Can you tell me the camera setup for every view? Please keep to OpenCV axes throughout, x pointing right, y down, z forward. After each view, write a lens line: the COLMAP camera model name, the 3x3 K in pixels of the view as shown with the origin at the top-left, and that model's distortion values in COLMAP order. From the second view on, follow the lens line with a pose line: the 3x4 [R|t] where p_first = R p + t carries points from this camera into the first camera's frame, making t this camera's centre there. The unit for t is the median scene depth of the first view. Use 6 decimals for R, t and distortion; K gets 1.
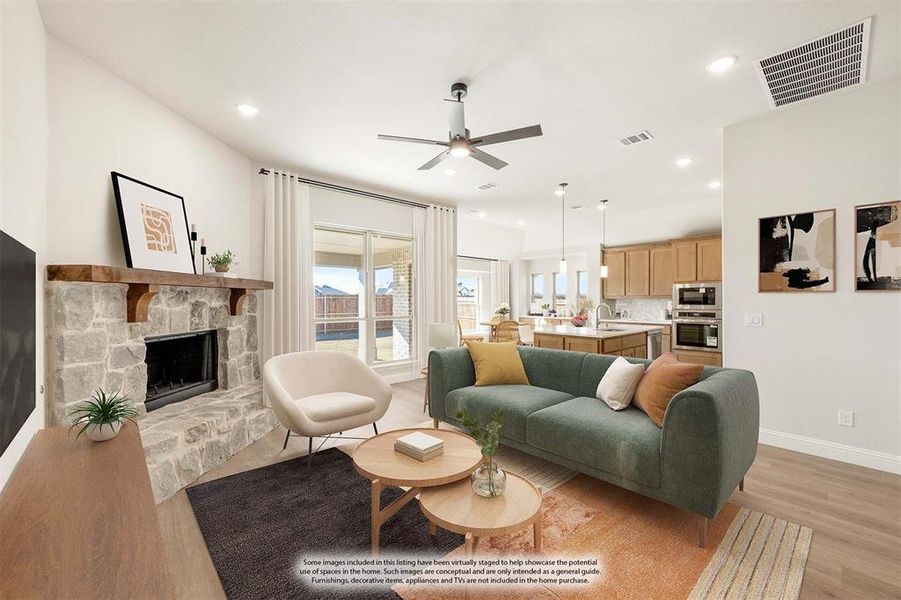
lens RADIAL K [[376.2, 0, 446.7], [0, 376.2, 303.9], [0, 0, 1]] dist [-0.000881, -0.000106]
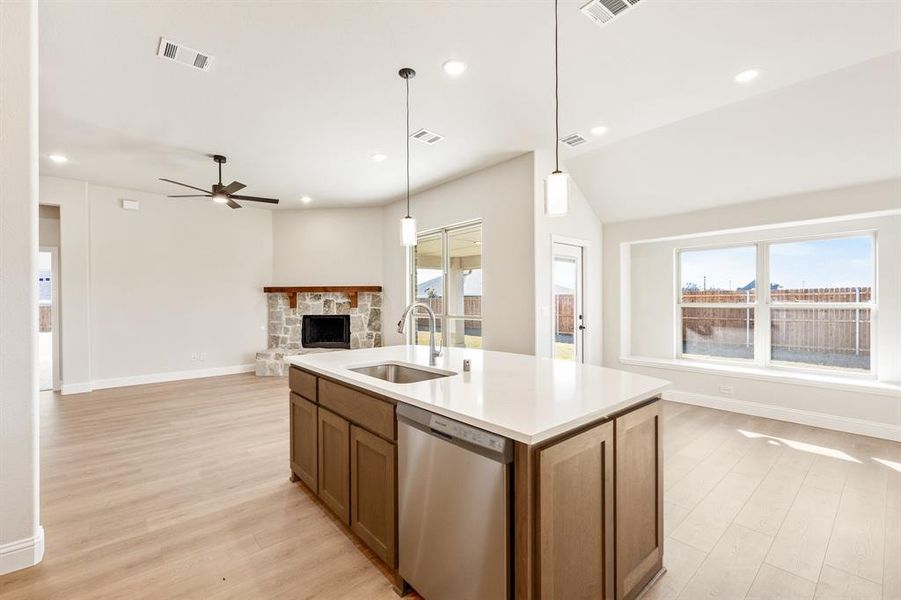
lens RADIAL K [[376.2, 0, 446.7], [0, 376.2, 303.9], [0, 0, 1]] dist [-0.000881, -0.000106]
pose [[-0.026427, 0.005559, -0.999635, 1.125232], [-0.005914, 0.999966, 0.005717, 0.000693], [0.999633, 0.006063, -0.026393, 1.446423]]
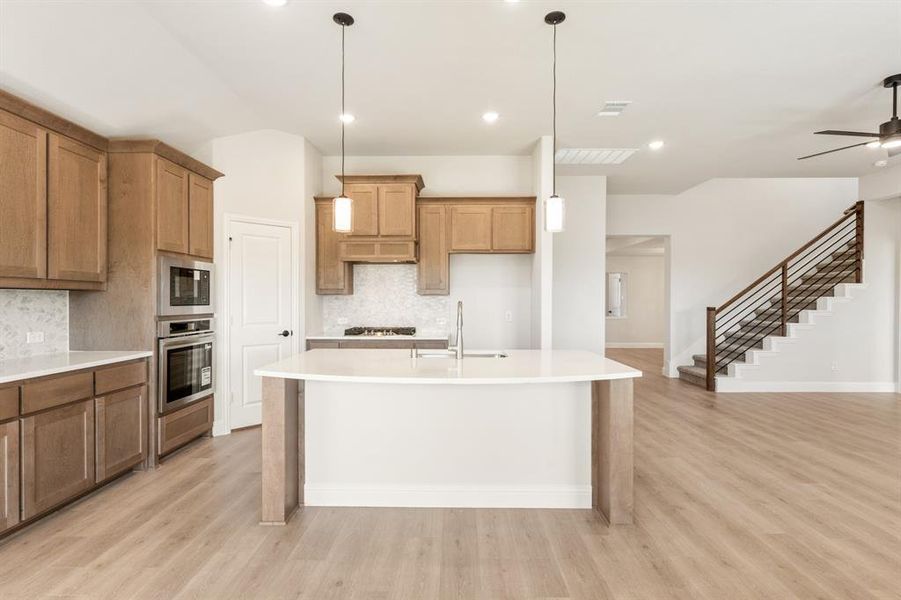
lens RADIAL K [[376.2, 0, 446.7], [0, 376.2, 303.9], [0, 0, 1]] dist [-0.000881, -0.000106]
pose [[-0.734084, 0.003044, 0.679052, 0.190352], [0.007305, 0.999967, 0.003414, 0.002259], [-0.679019, 0.007467, -0.734083, 1.861134]]
